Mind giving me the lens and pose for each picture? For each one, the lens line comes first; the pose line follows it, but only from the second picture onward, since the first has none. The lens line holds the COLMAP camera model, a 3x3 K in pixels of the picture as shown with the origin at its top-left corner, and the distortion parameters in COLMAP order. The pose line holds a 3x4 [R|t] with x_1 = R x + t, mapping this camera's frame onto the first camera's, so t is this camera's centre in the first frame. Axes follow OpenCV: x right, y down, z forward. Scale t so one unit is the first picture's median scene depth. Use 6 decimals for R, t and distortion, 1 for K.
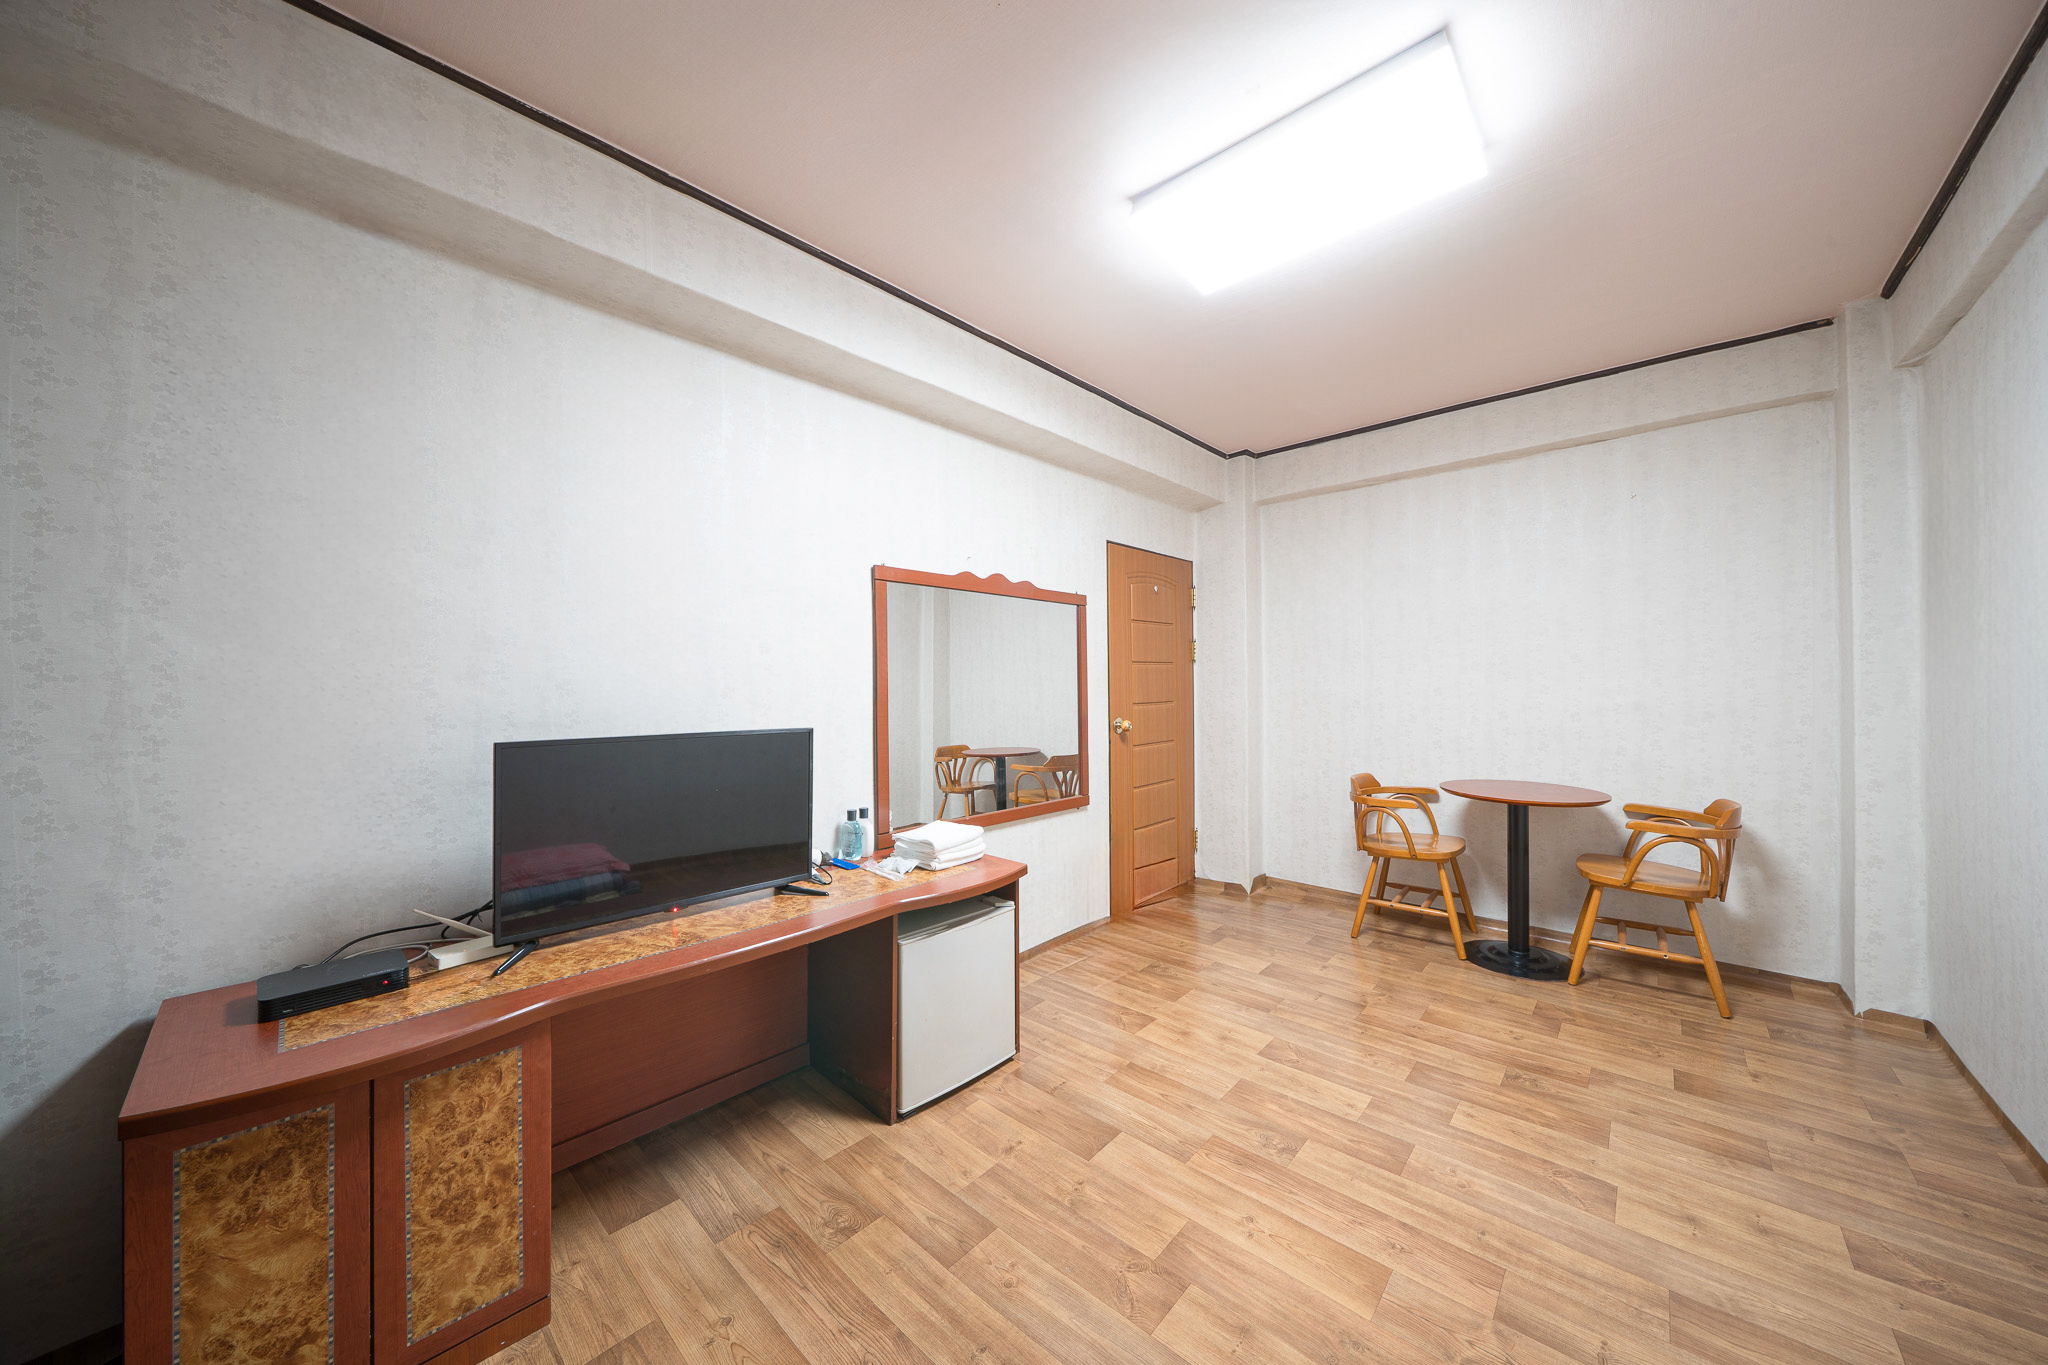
lens RADIAL K [[712.6, 0, 1017.7], [0, 712.6, 681.6], [0, 0, 1]] dist [-0.000842, -0.000038]
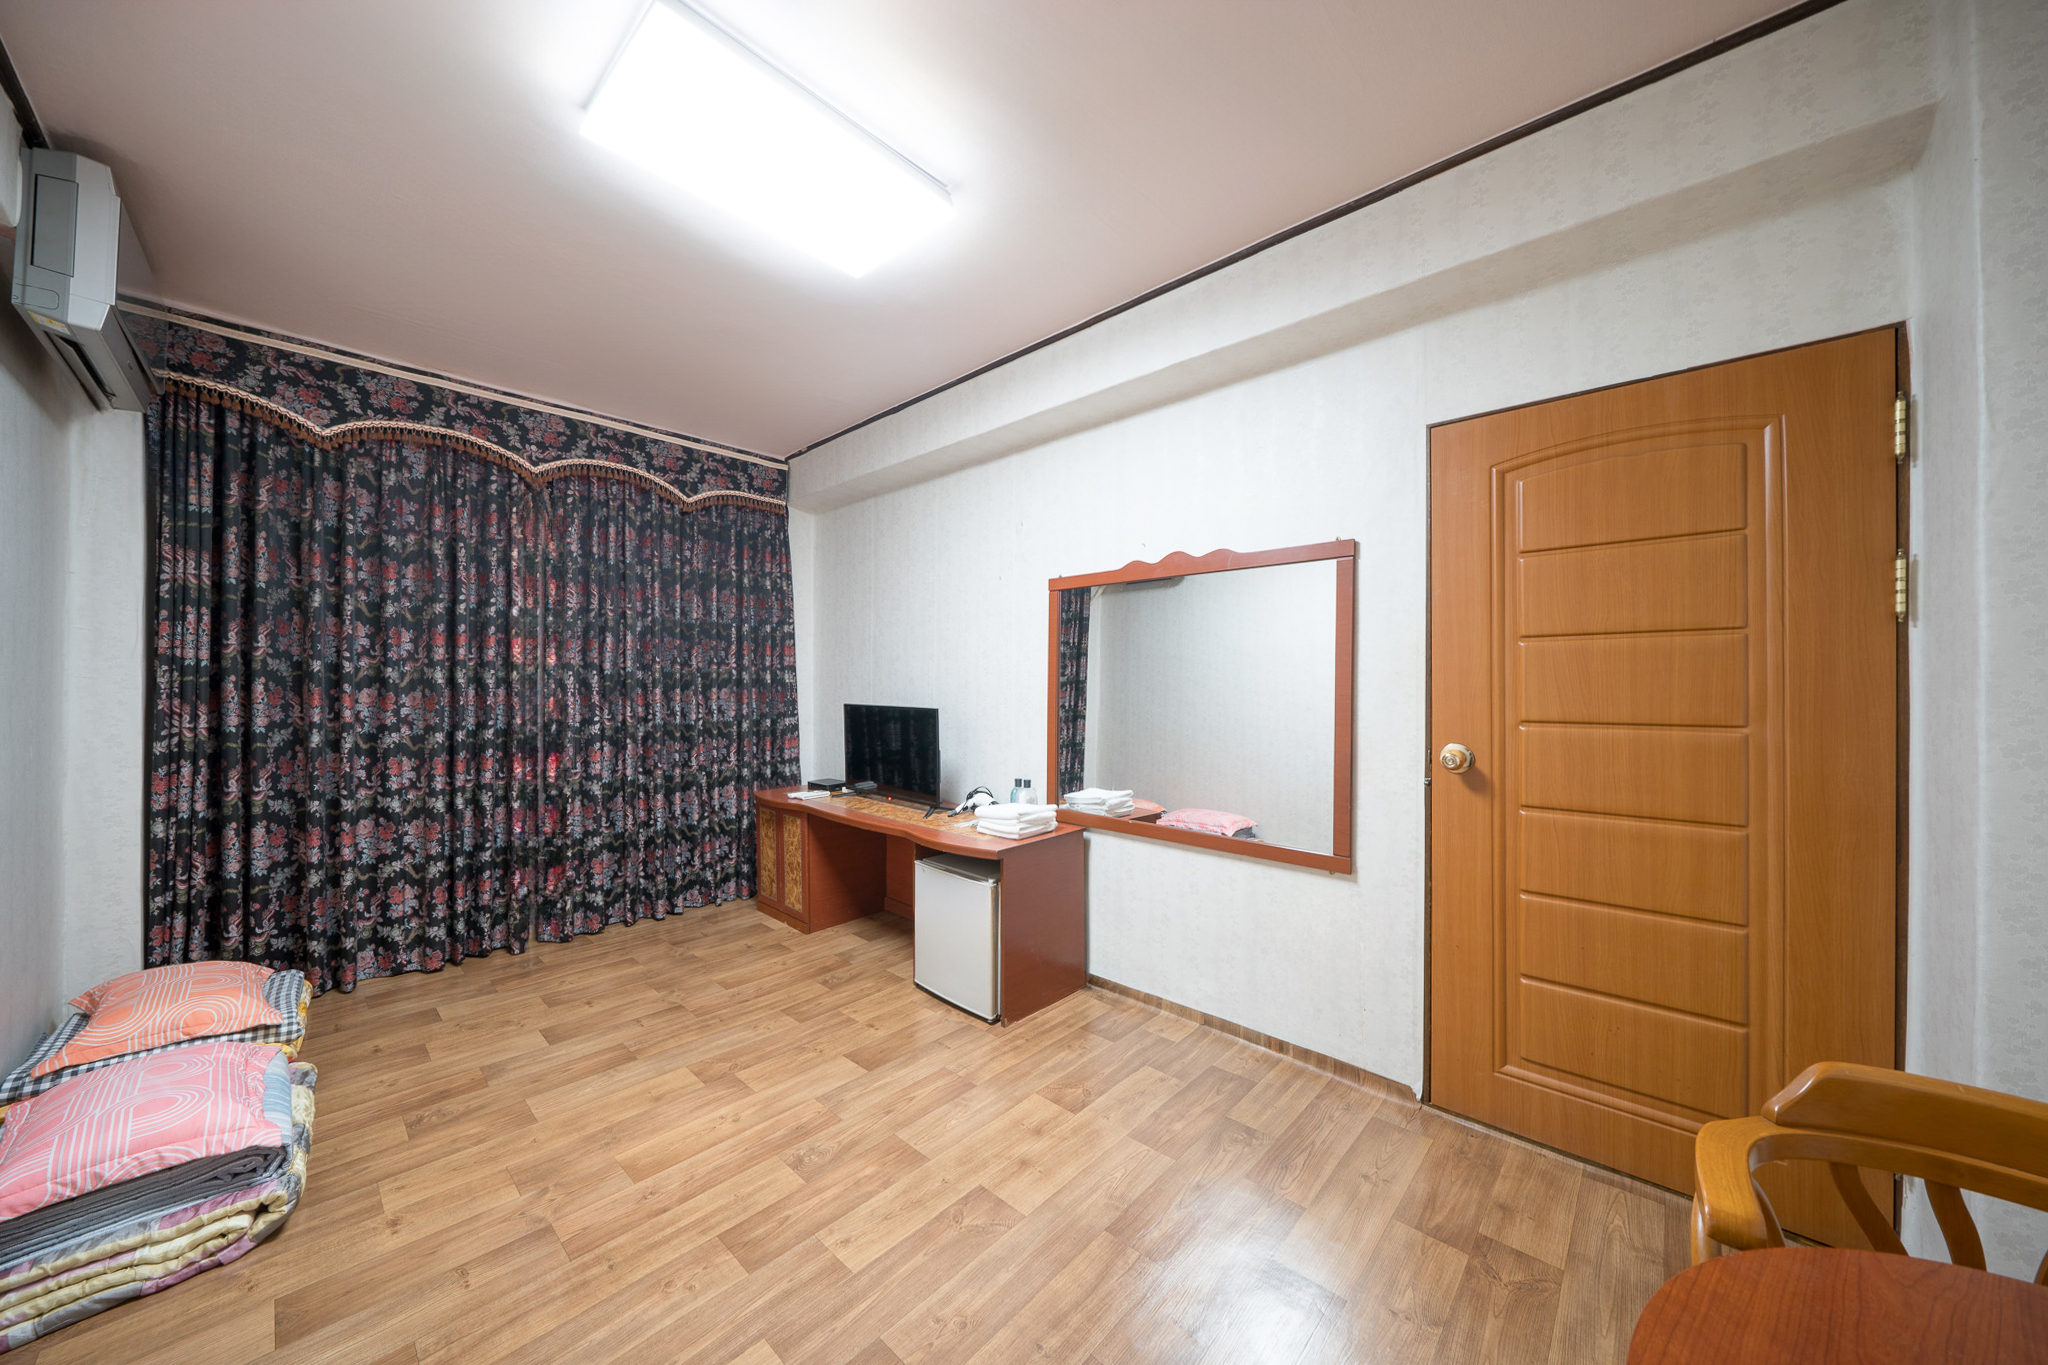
lens RADIAL K [[712.6, 0, 1017.7], [0, 712.6, 681.6], [0, 0, 1]] dist [-0.000842, -0.000038]
pose [[-0.024418, 0.006330, -0.999682, 1.014963], [0.002662, 0.999977, 0.006267, -0.001188], [0.999698, -0.002508, -0.024434, 1.005482]]
